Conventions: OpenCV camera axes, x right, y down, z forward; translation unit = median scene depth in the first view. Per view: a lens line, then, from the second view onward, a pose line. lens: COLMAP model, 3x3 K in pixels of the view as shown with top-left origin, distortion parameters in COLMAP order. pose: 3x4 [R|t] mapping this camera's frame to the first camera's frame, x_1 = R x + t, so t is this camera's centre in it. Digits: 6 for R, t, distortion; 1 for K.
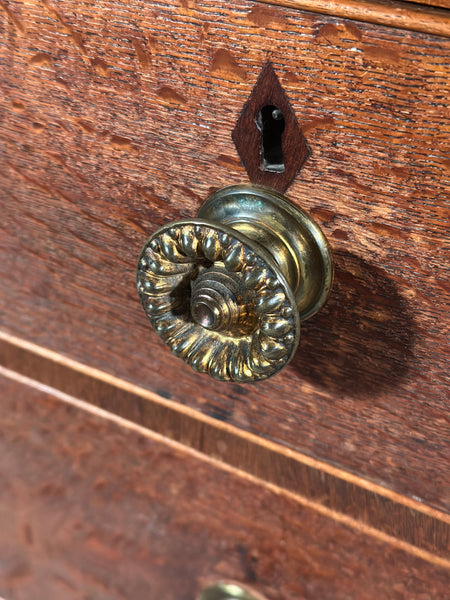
lens RADIAL K [[836.1, 0, 225.0], [0, 836.1, 300.0], [0, 0, 1]] dist [0.160214, -0.190897]
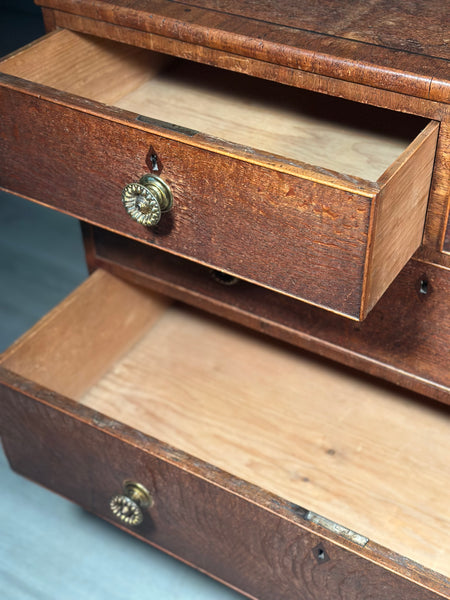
lens RADIAL K [[836.1, 0, 225.0], [0, 836.1, 300.0], [0, 0, 1]] dist [0.160214, -0.190897]
pose [[0.997830, 0.001112, -0.065828, 0.627454], [0.002991, 0.998059, 0.062208, 0.201559], [0.065770, -0.062270, 0.995890, -2.861792]]
